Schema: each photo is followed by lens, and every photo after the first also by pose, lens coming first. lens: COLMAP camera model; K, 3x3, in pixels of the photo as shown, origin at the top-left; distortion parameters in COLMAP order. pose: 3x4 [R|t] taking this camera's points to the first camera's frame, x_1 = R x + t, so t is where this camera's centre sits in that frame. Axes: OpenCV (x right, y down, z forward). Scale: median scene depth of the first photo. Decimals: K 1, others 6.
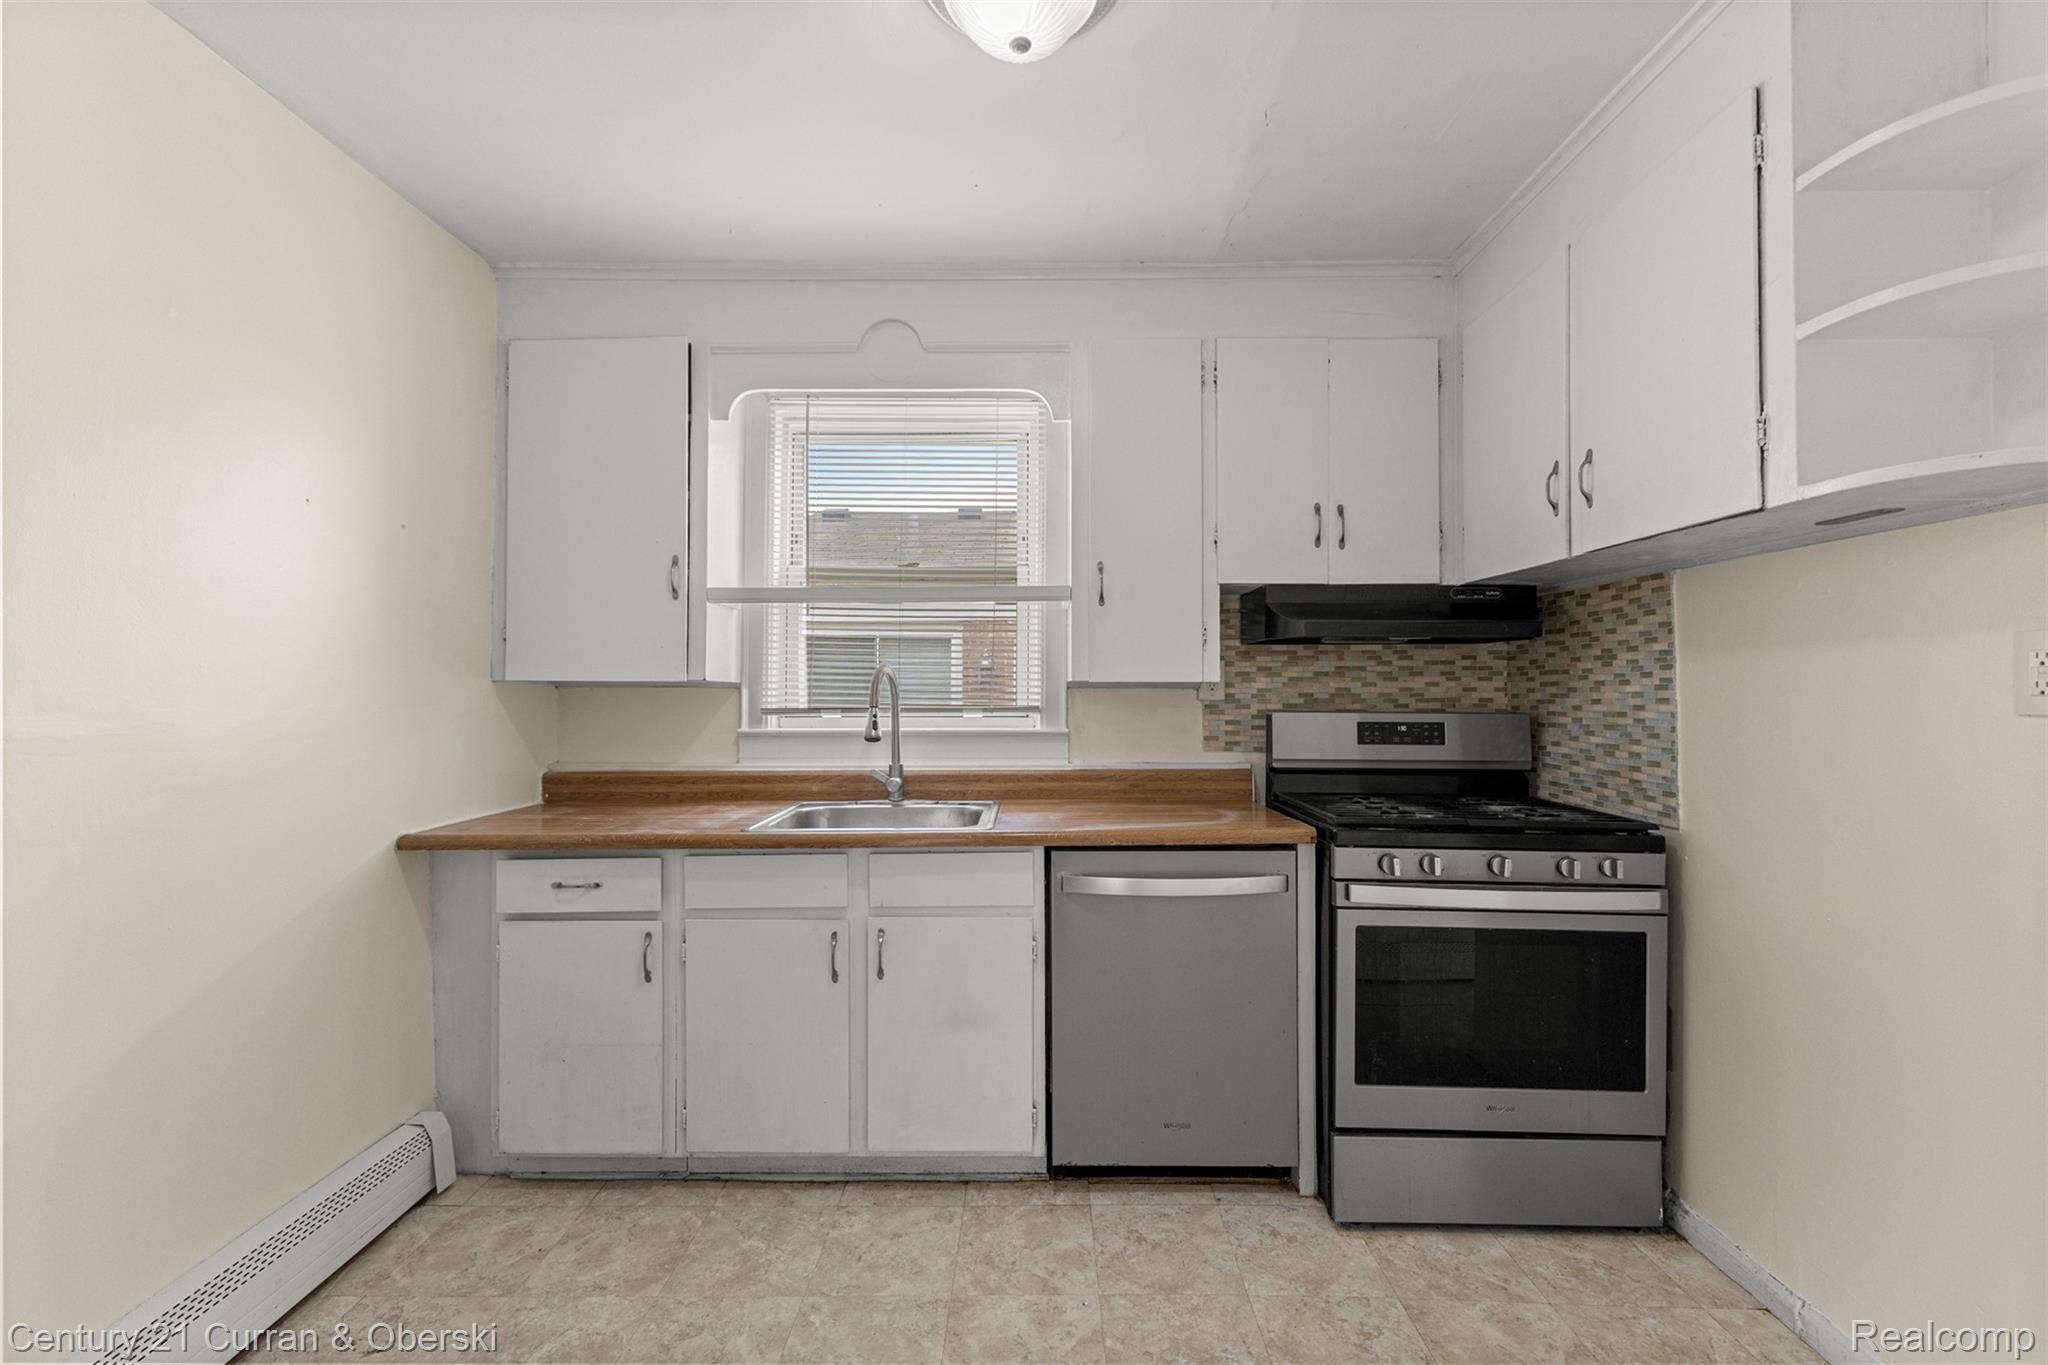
lens RADIAL K [[906.8, 0, 1034.7], [0, 906.8, 676.0], [0, 0, 1]] dist [0.005804, 0.000432]
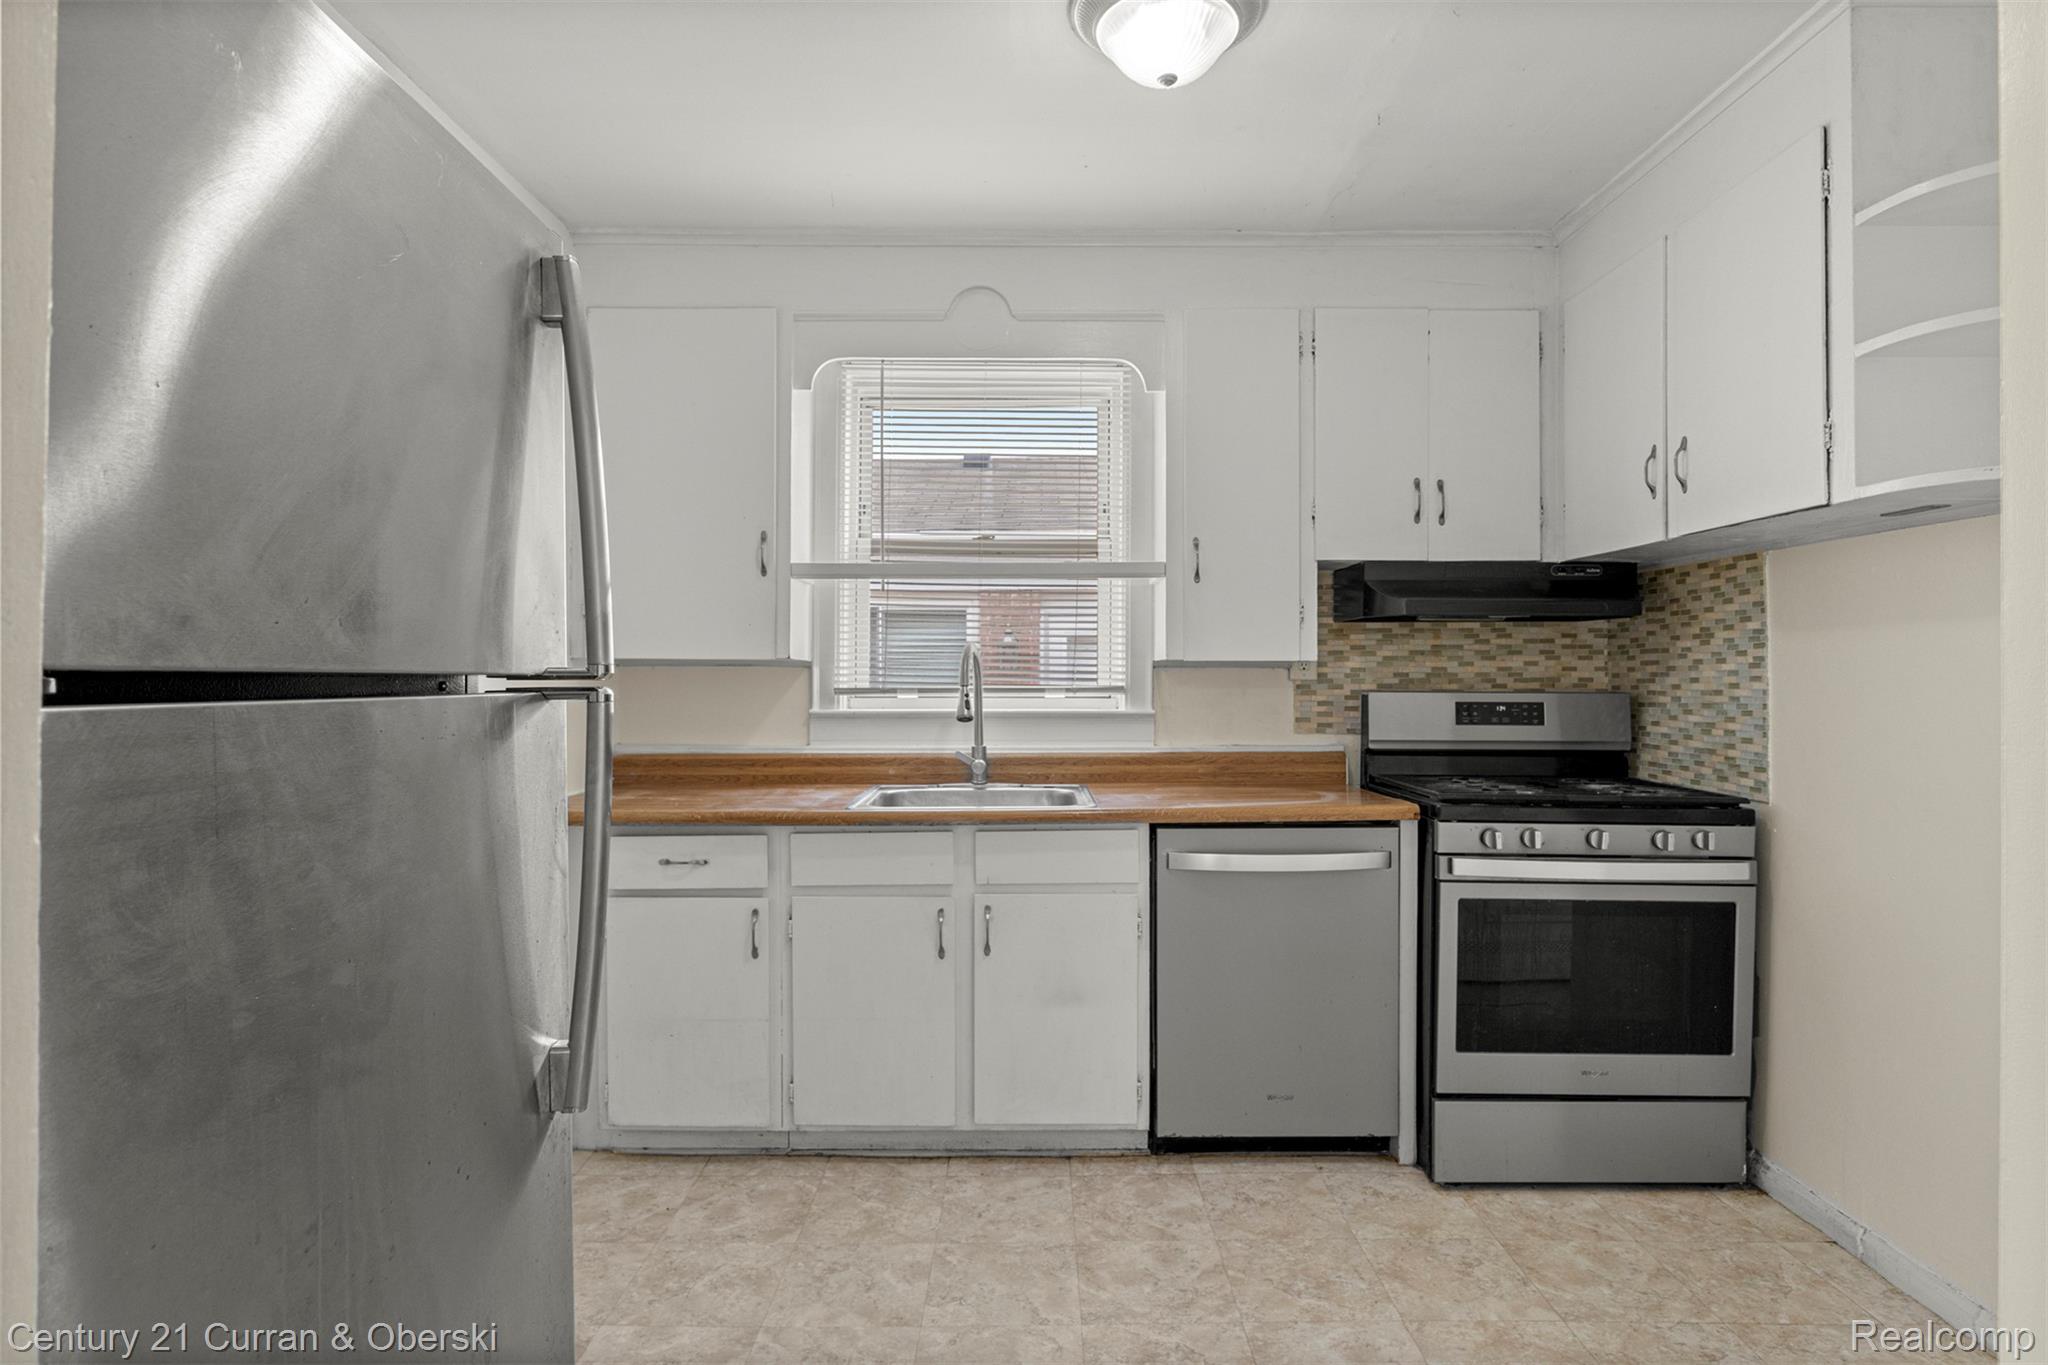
lens RADIAL K [[1163.1, 0, 1022.5], [0, 1163.1, 673.2], [0, 0, 1]] dist [-0.026518, 0.009282]
pose [[0.999973, 0.000487, 0.007287, -0.139733], [-0.000586, 0.999907, 0.013616, 0.003902], [-0.007279, -0.013620, 0.999881, -0.282690]]
